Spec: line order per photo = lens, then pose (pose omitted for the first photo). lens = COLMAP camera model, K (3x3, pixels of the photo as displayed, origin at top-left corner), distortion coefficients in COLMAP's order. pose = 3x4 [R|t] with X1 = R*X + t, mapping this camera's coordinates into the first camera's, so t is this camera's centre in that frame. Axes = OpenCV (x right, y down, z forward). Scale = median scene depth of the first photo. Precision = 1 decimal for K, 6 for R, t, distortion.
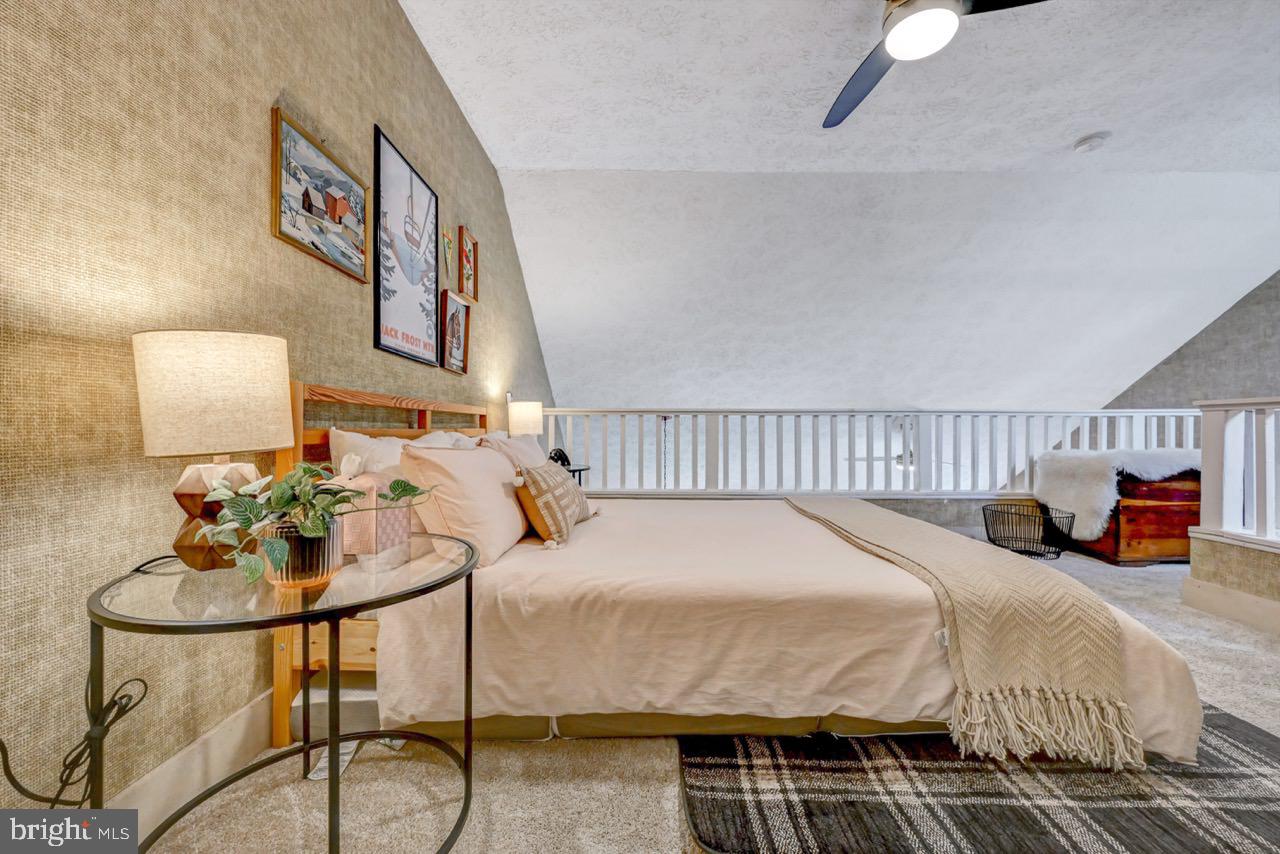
lens RADIAL K [[510.9, 0, 634.5], [0, 510.9, 426.8], [0, 0, 1]] dist [-0.004032, 0.001849]
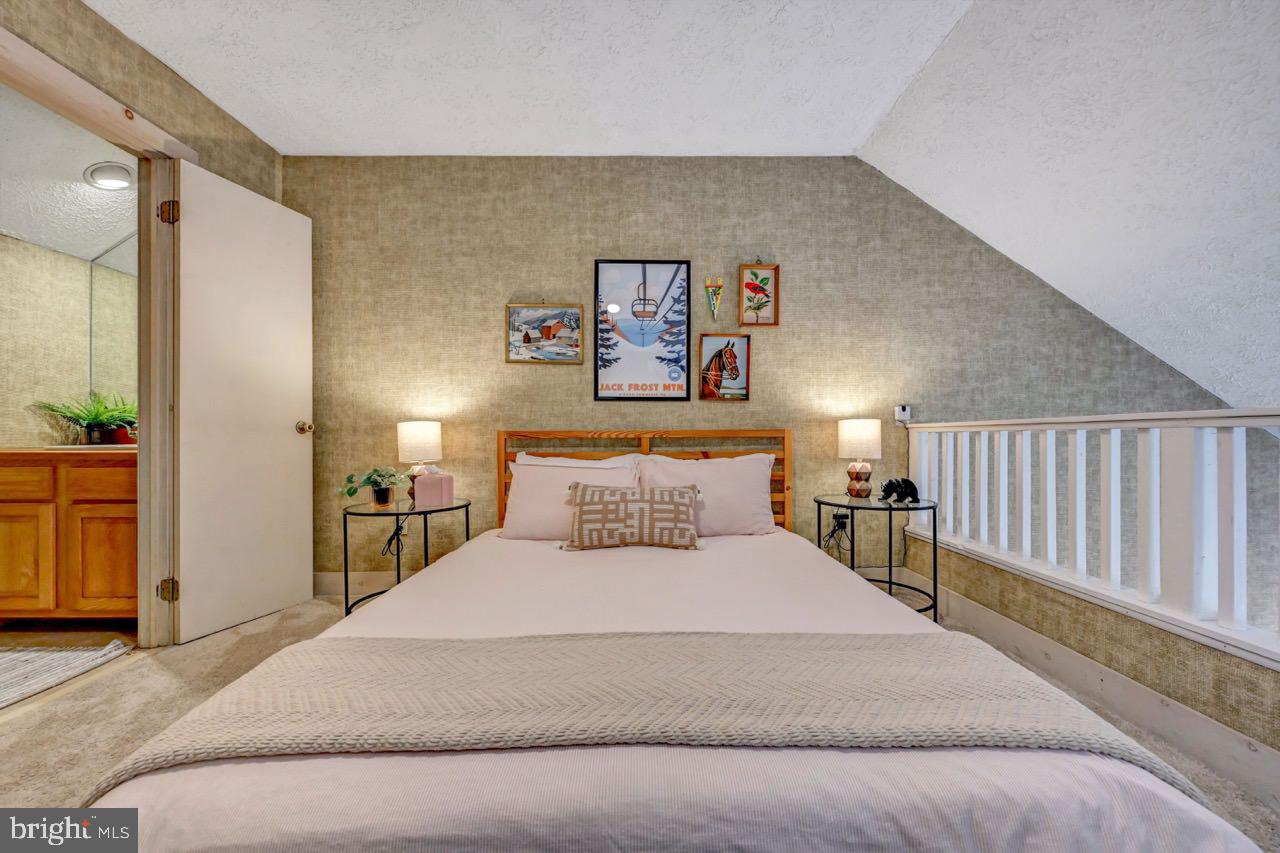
lens RADIAL K [[510.9, 0, 649.0], [0, 510.9, 434.4], [0, 0, 1]] dist [-0.004032, 0.001849]
pose [[0.030466, -0.008193, -0.999502, 1.312065], [0.008964, 0.999928, -0.007923, -0.043500], [0.999496, -0.008718, 0.030538, 1.354698]]
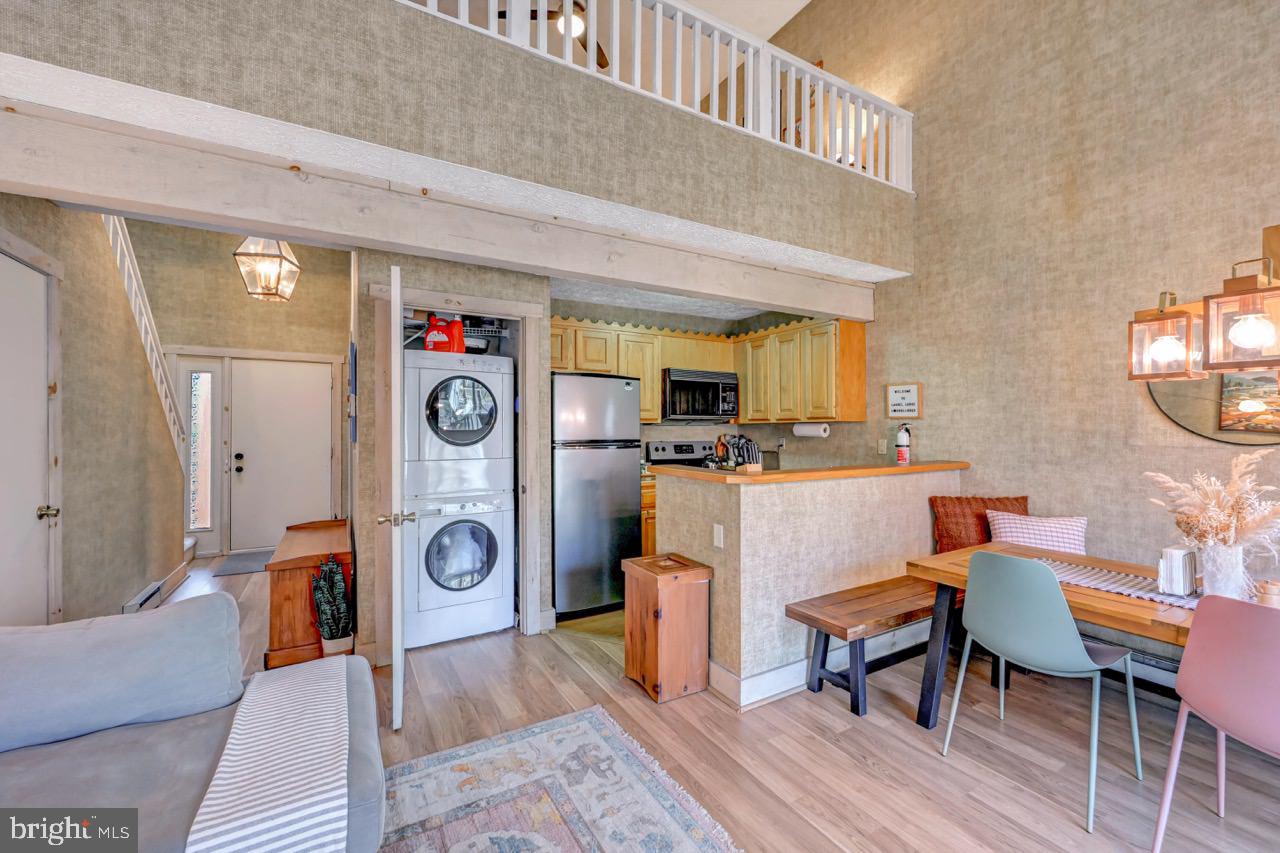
lens RADIAL K [[510.9, 0, 644.1], [0, 510.9, 423.2], [0, 0, 1]] dist [-0.004032, 0.001849]
pose [[-0.855750, 0.000335, -0.517389, 1.814504], [0.005129, 0.999956, -0.007836, 1.422312], [0.517364, -0.009360, -0.855715, 3.881226]]
